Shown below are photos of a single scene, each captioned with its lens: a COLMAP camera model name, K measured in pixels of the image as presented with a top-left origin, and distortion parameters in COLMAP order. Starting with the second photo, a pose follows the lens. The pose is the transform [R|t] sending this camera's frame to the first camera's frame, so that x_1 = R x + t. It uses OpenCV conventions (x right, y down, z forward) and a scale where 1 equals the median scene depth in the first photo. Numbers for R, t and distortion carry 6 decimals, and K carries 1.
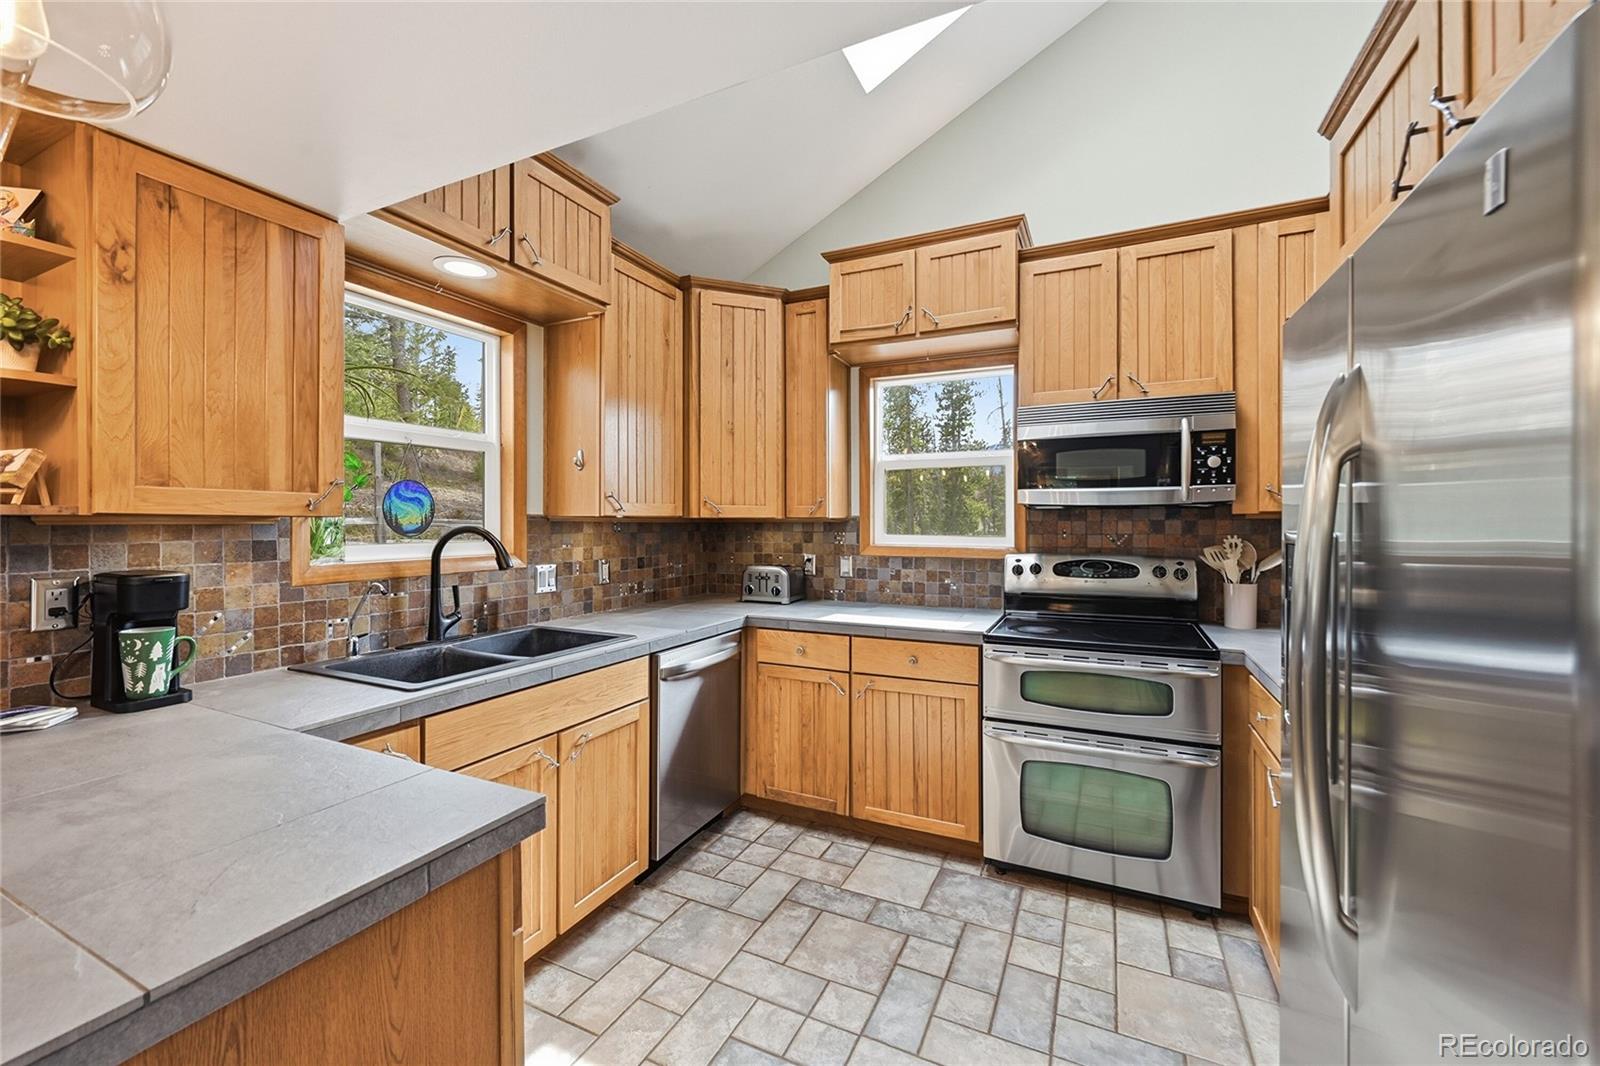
lens RADIAL K [[641.9, 0, 803.5], [0, 641.9, 521.4], [0, 0, 1]] dist [-0.003541, -0.000175]
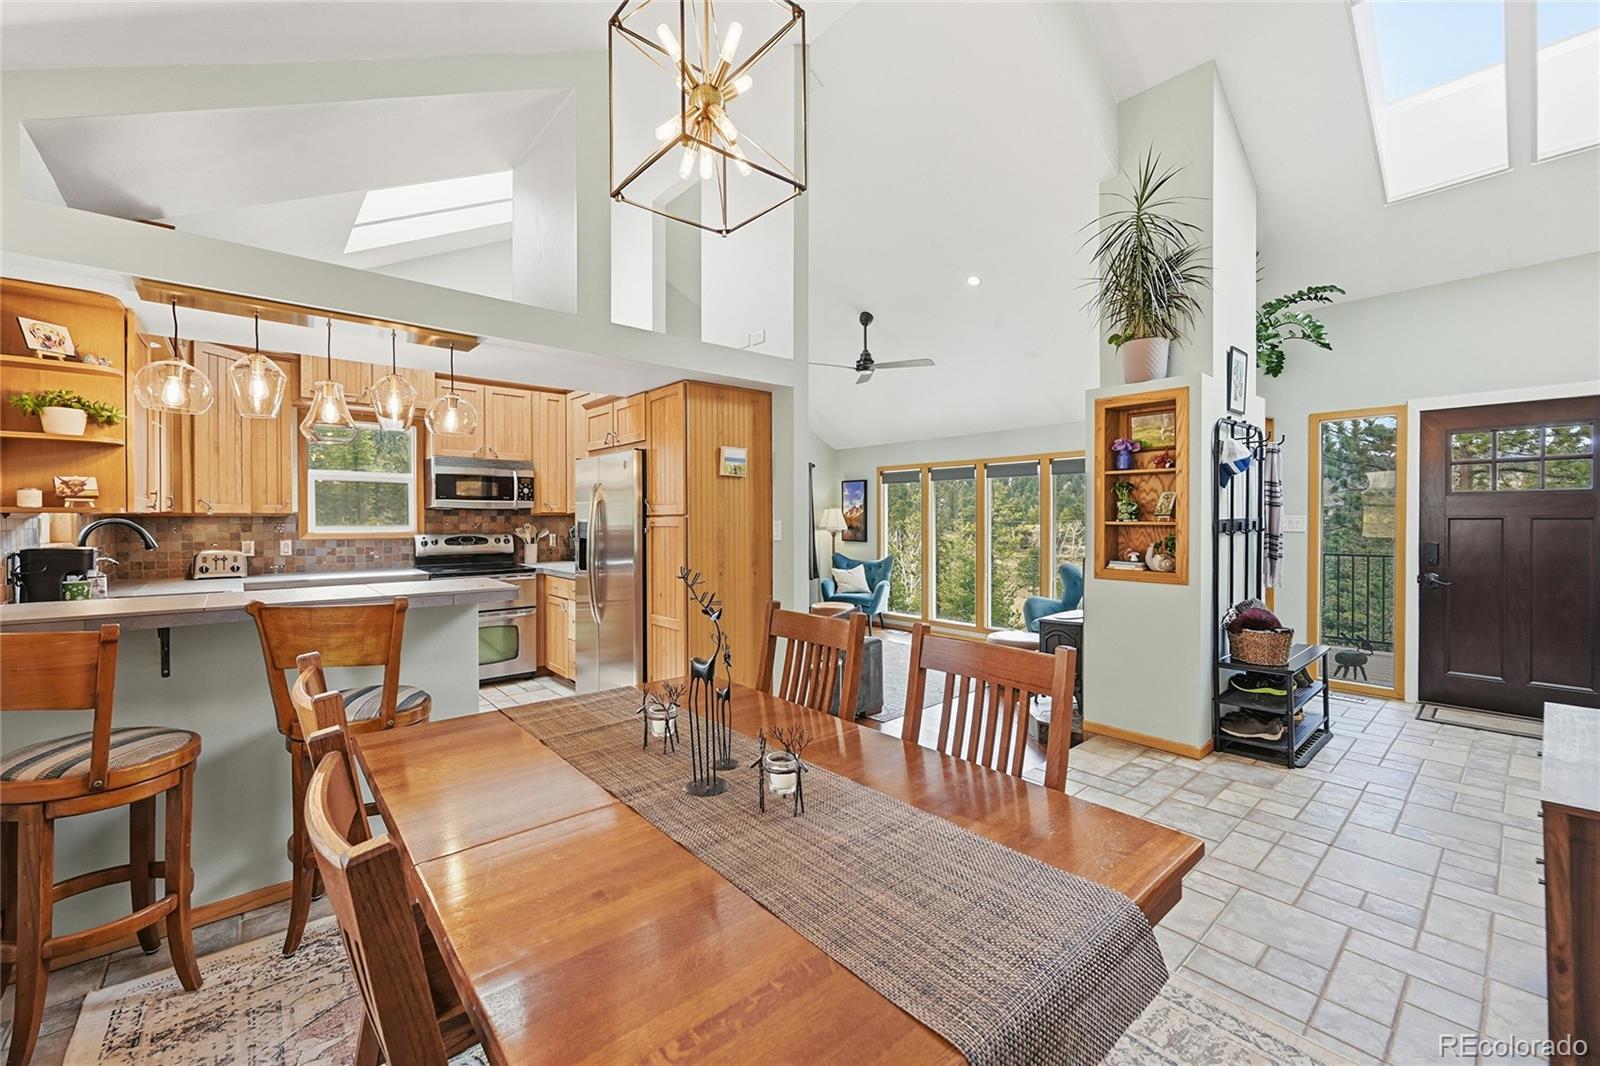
lens RADIAL K [[641.9, 0, 795.0], [0, 641.9, 524.6], [0, 0, 1]] dist [-0.003541, -0.000175]
pose [[0.391754, -0.009302, 0.920023, -0.932768], [-0.002225, 0.999936, 0.011057, 0.001207], [-0.920067, -0.006378, 0.391708, -0.675967]]
